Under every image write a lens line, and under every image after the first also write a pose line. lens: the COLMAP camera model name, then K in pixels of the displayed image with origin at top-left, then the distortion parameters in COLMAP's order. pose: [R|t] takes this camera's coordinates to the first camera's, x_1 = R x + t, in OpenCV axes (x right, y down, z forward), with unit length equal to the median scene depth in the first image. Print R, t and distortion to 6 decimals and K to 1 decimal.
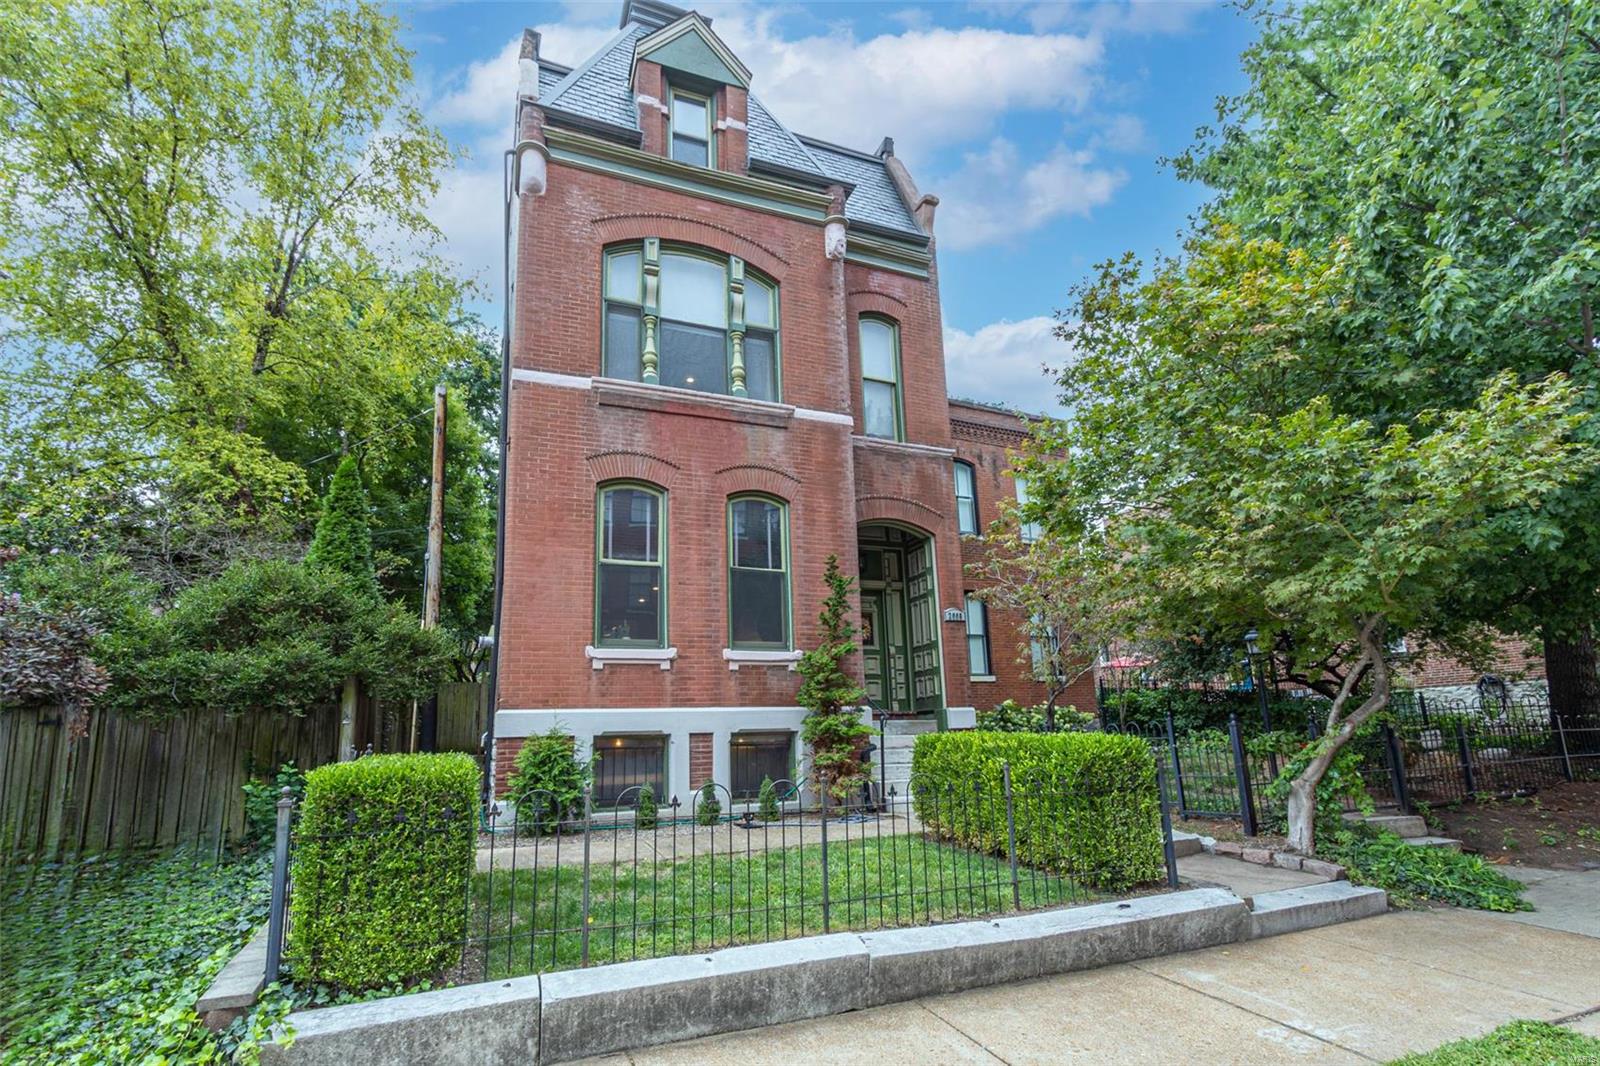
lens RADIAL K [[765.3, 0, 829.2], [0, 765.3, 591.1], [0, 0, 1]] dist [-0.004069, -0.000137]
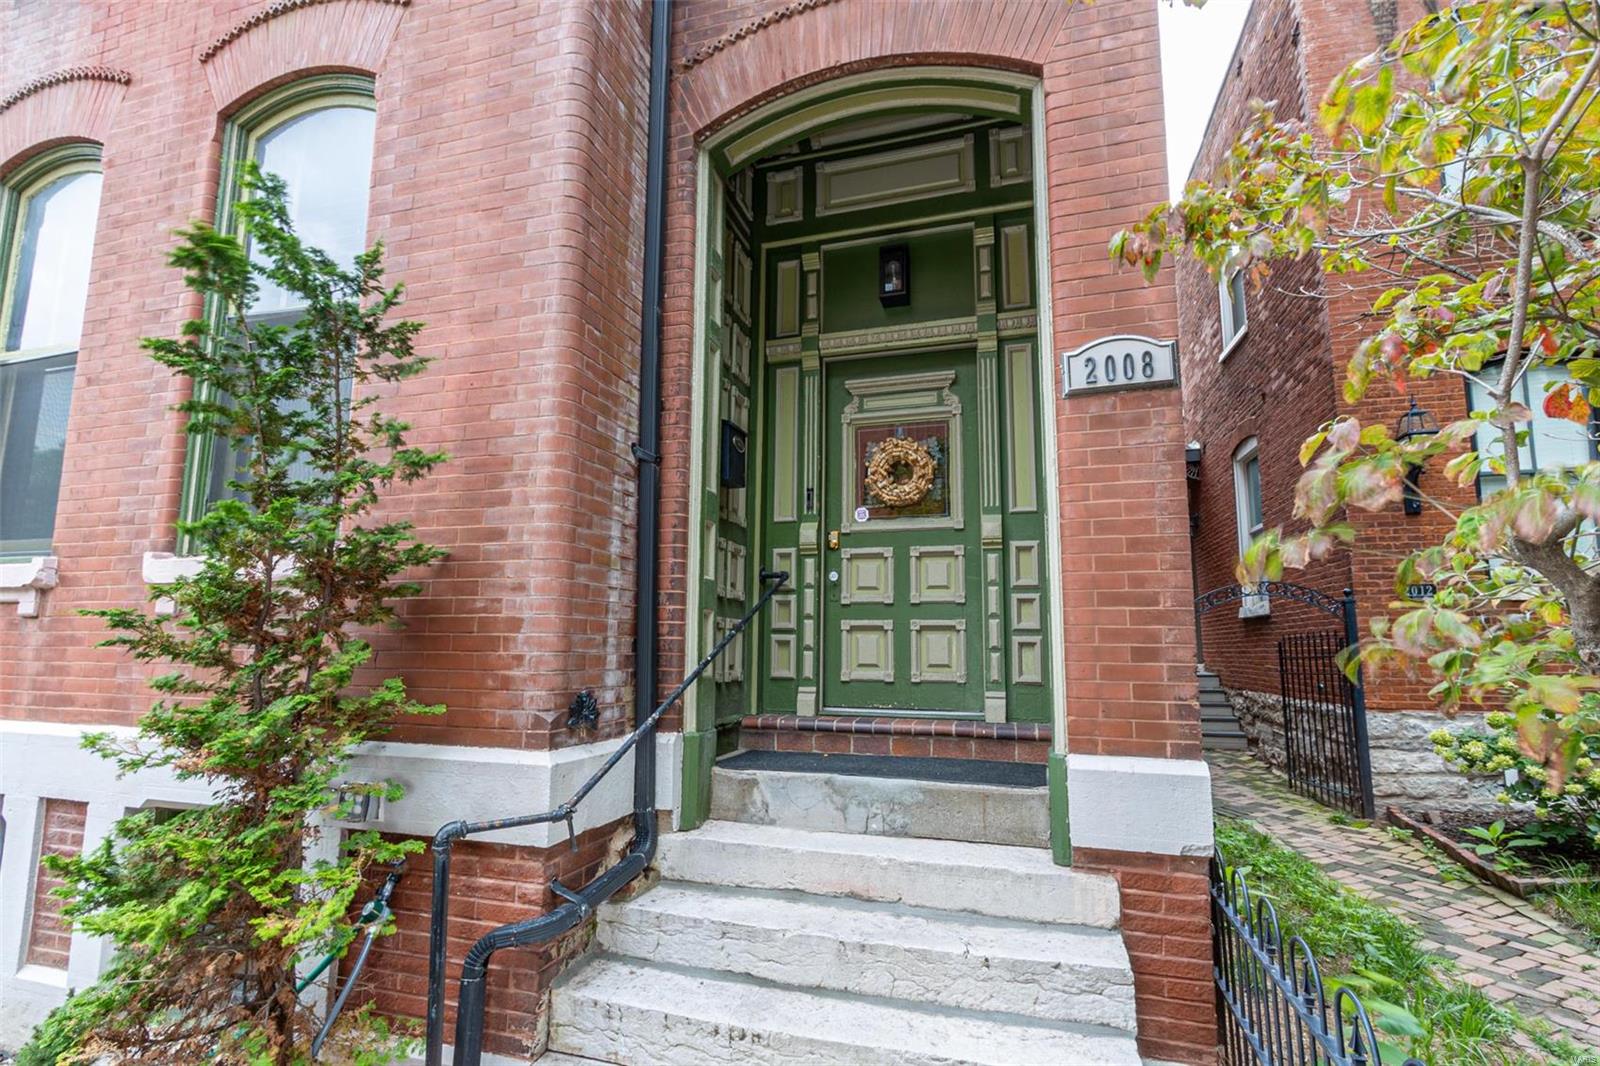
lens RADIAL K [[766.9, 0, 795.1], [0, 766.9, 550.4], [0, 0, 1]] dist [0.002185, -0.000922]
pose [[0.757742, -0.044121, -0.651060, 0.295381], [0.092910, 0.994842, 0.040716, 0.086387], [0.645906, -0.091342, 0.757933, 0.920053]]
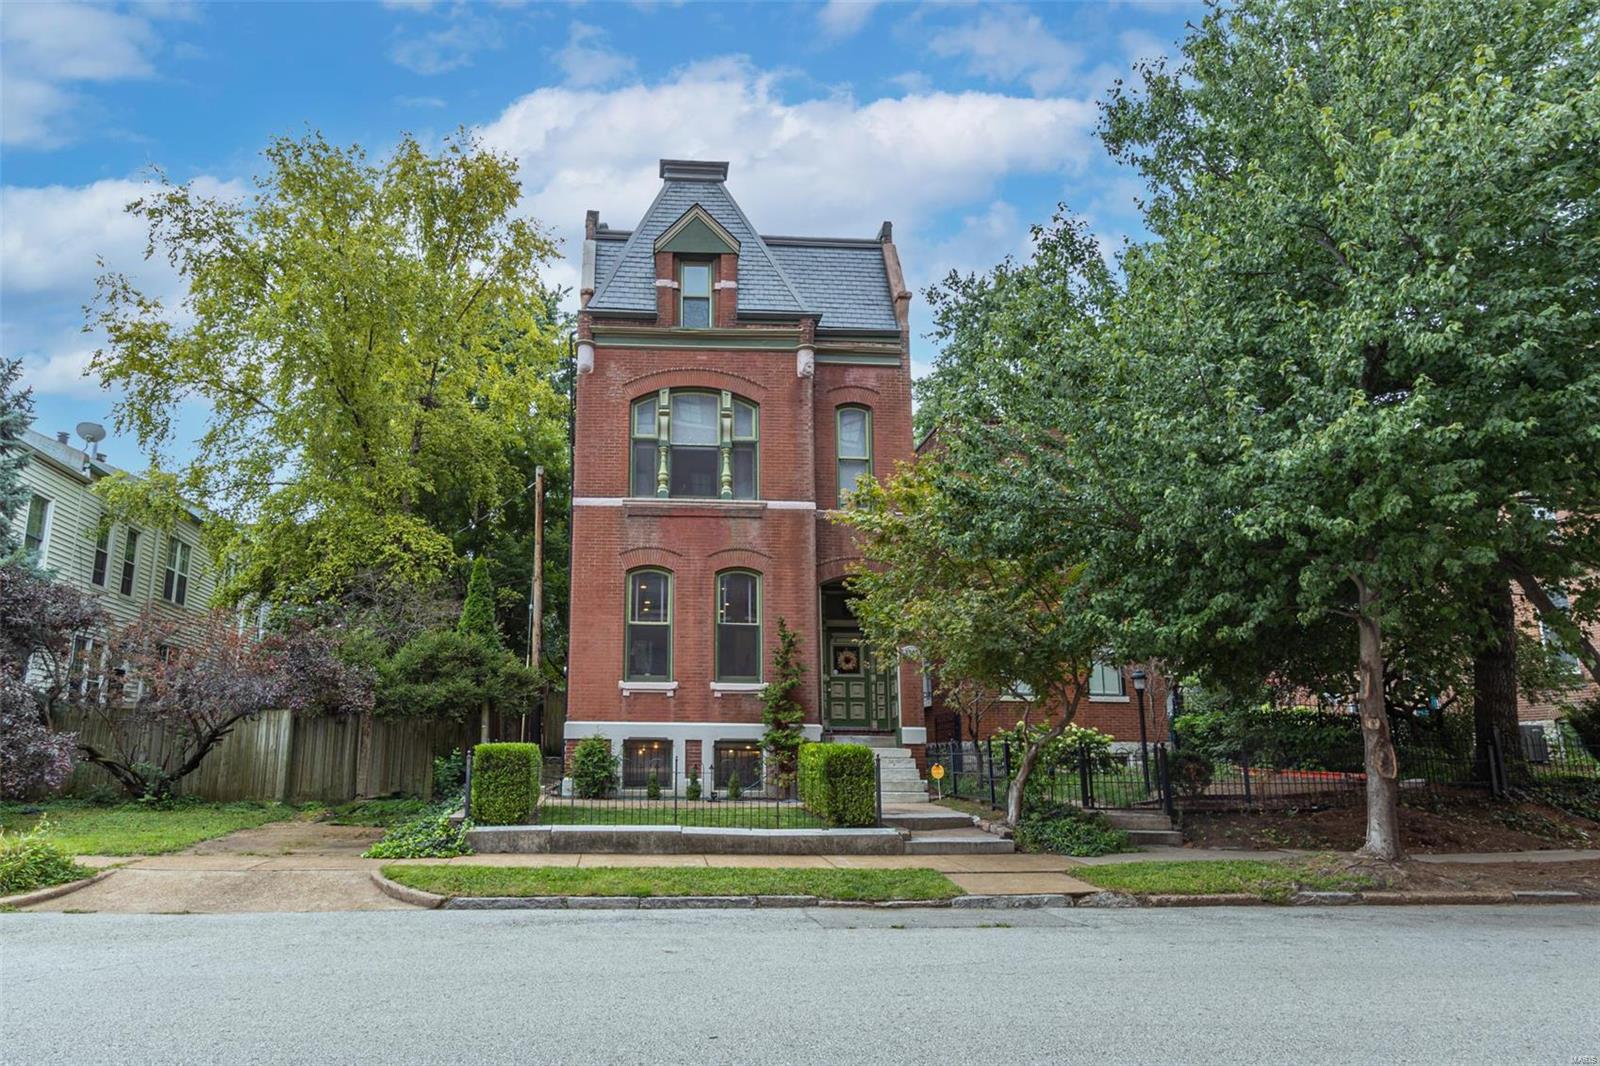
lens RADIAL K [[1083.8, 0, 729.1], [0, 1083.8, 529.7], [0, 0, 1]] dist [-0.003221, -0.000422]
pose [[0.945970, -0.030630, -0.322805, 0.558321], [0.024901, 0.999451, -0.021864, -0.164755], [0.323298, 0.012645, 0.946213, -0.918039]]
